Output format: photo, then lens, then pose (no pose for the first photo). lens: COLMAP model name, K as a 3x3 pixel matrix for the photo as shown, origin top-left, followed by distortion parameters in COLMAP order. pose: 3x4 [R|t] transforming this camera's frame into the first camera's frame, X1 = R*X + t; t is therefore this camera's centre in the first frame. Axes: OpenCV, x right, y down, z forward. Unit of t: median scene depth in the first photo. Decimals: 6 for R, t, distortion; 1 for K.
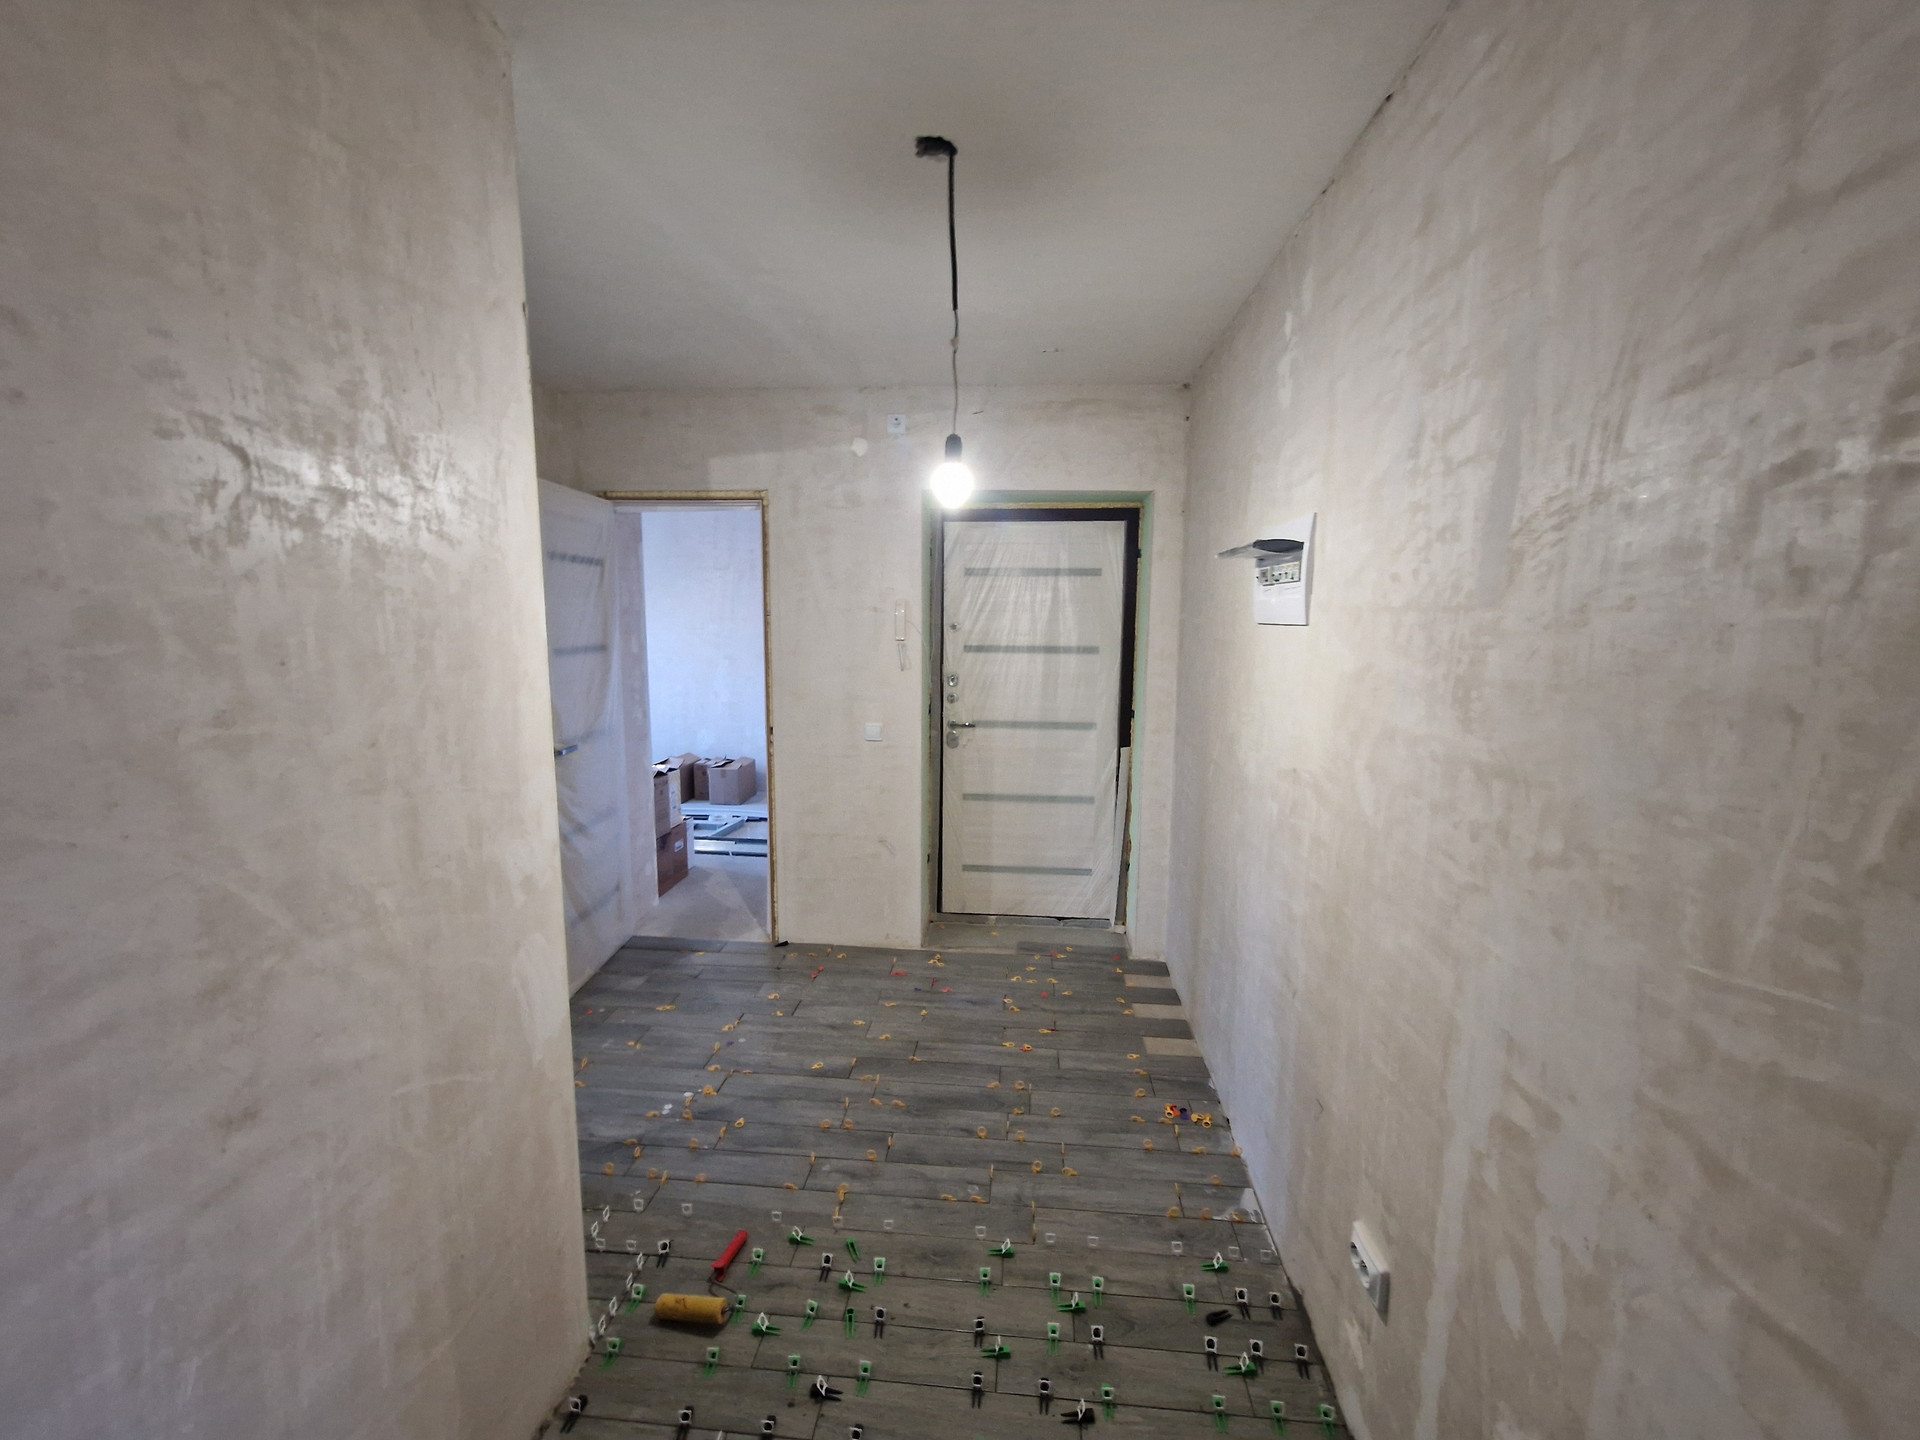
lens RADIAL K [[785.6, 0, 958.8], [0, 785.6, 722.6], [0, 0, 1]] dist [0.012994, -0.008383]
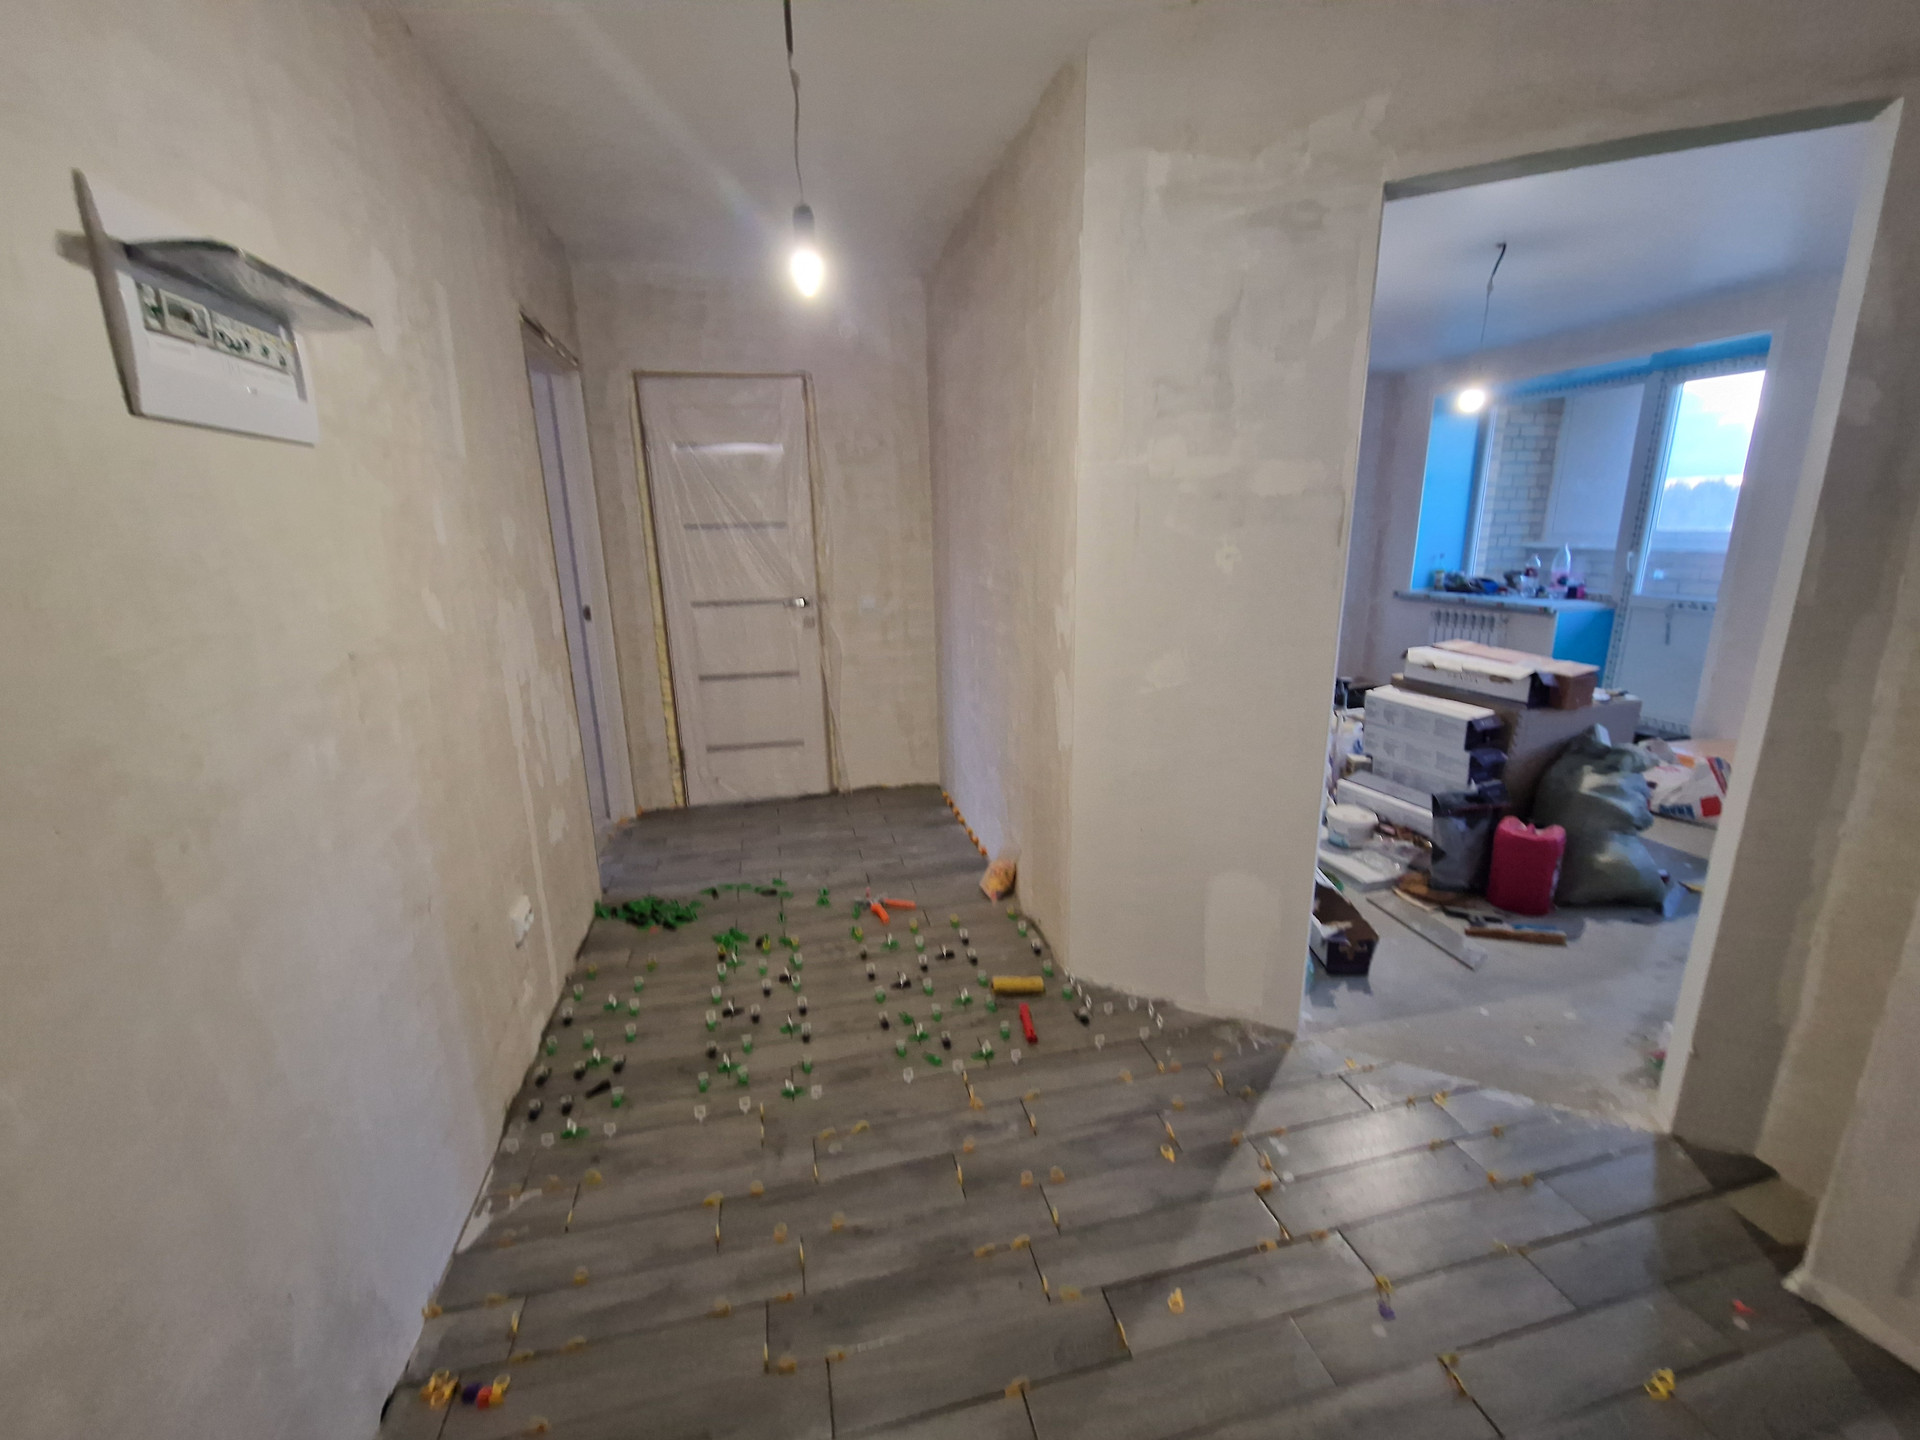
lens RADIAL K [[785.6, 0, 958.8], [0, 785.6, 722.6], [0, 0, 1]] dist [0.012994, -0.008383]
pose [[-0.946636, 0.087517, -0.310196, 0.117887], [-0.035045, 0.928774, 0.368986, -0.151936], [0.320395, 0.360166, -0.876144, 1.651075]]
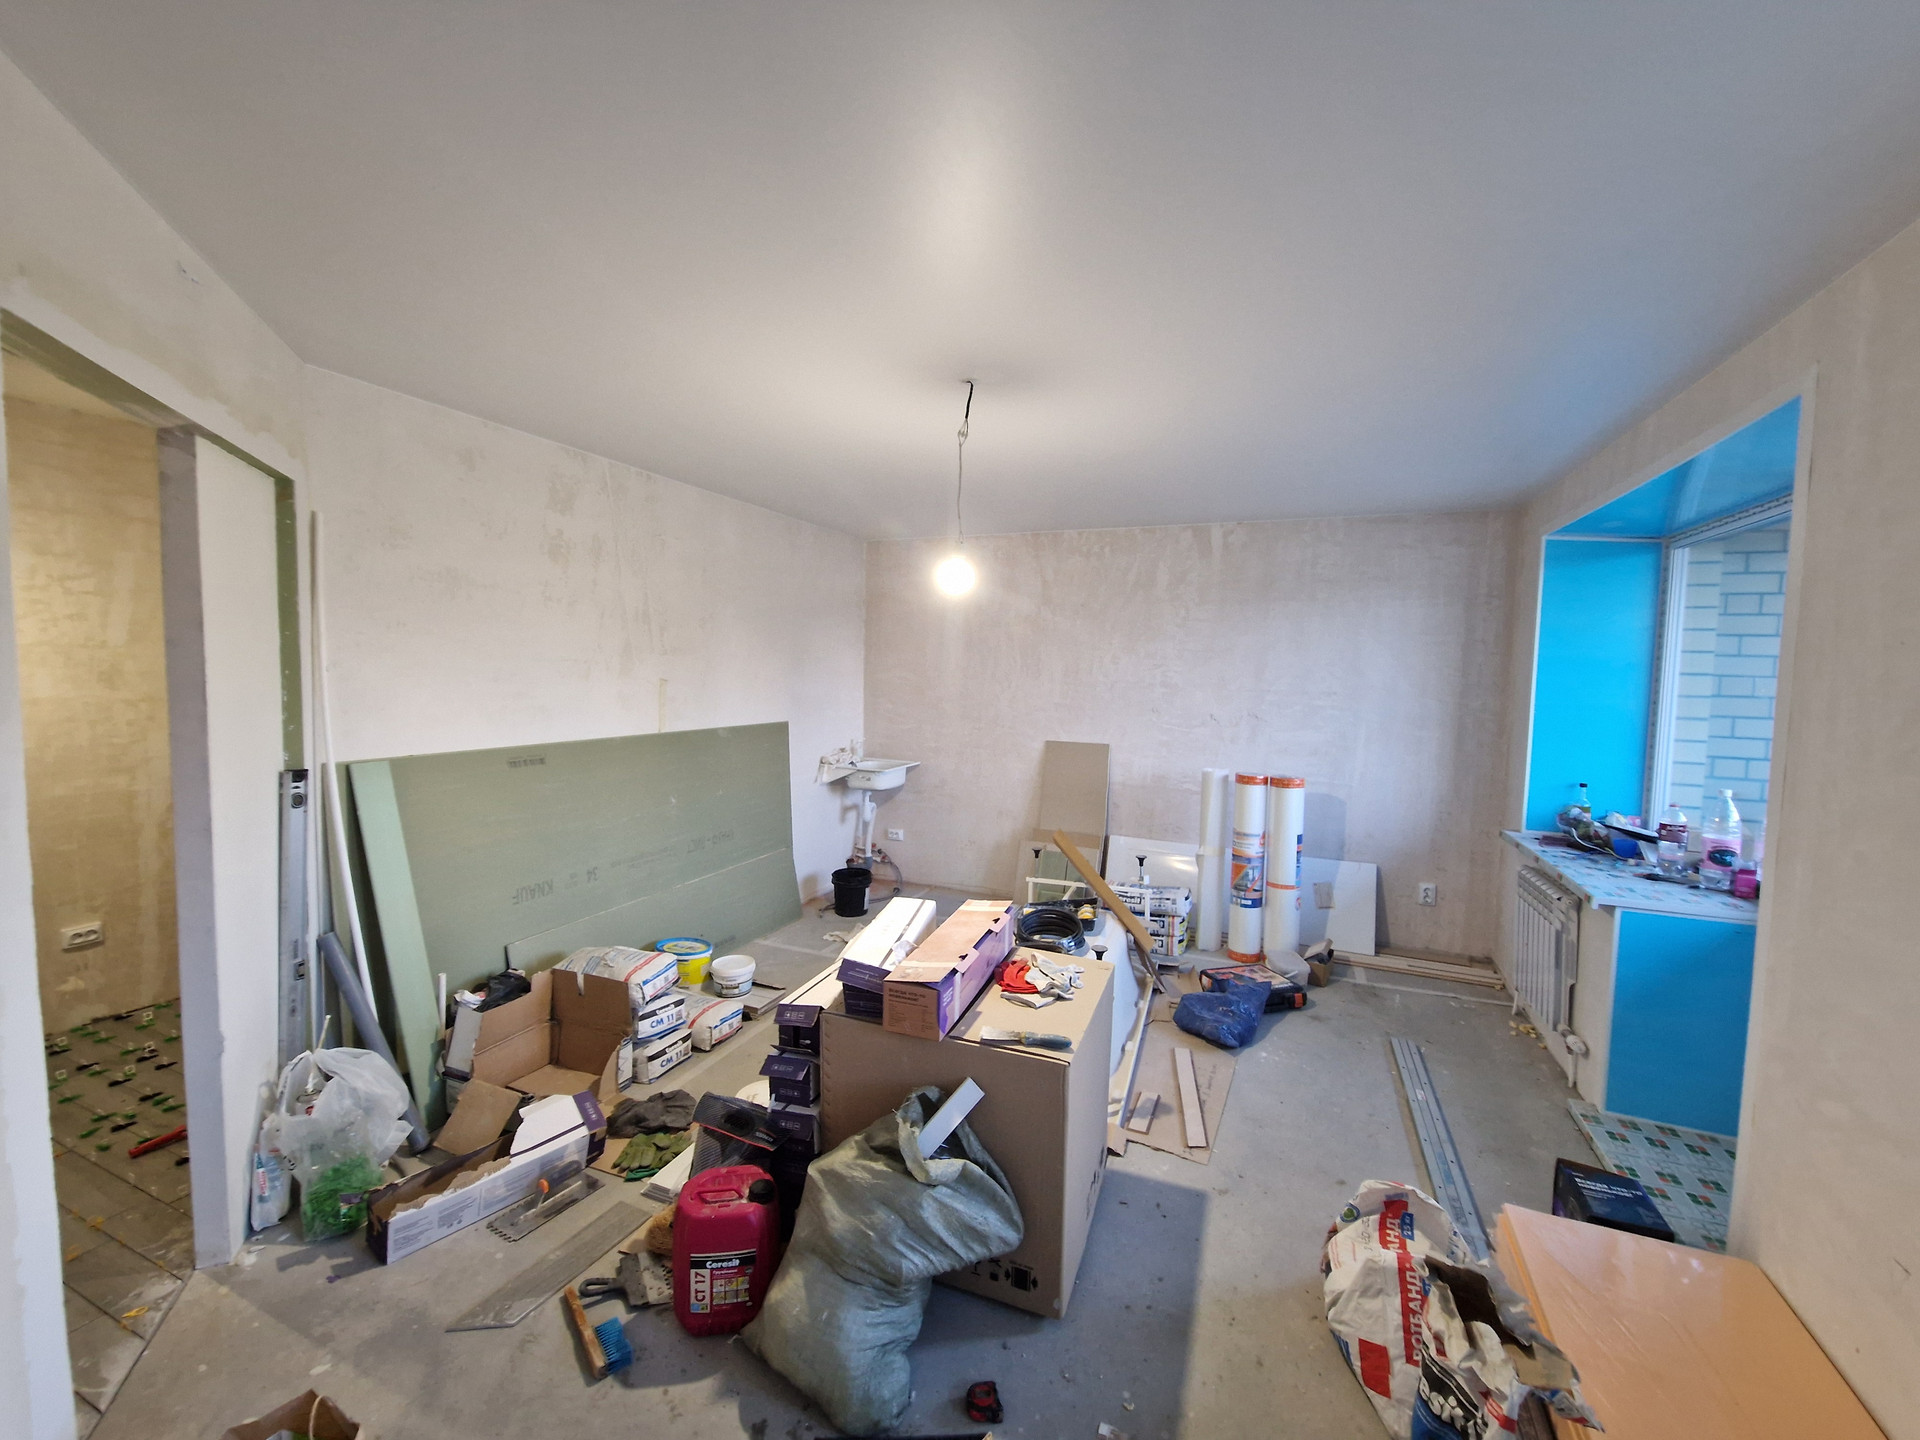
lens RADIAL K [[785.6, 0, 958.8], [0, 785.6, 722.6], [0, 0, 1]] dist [0.012994, -0.008383]
pose [[-0.950243, -0.049981, 0.307473, -1.722424], [0.014641, 0.978788, 0.204352, -0.226530], [-0.311165, 0.198686, -0.929355, 1.497348]]
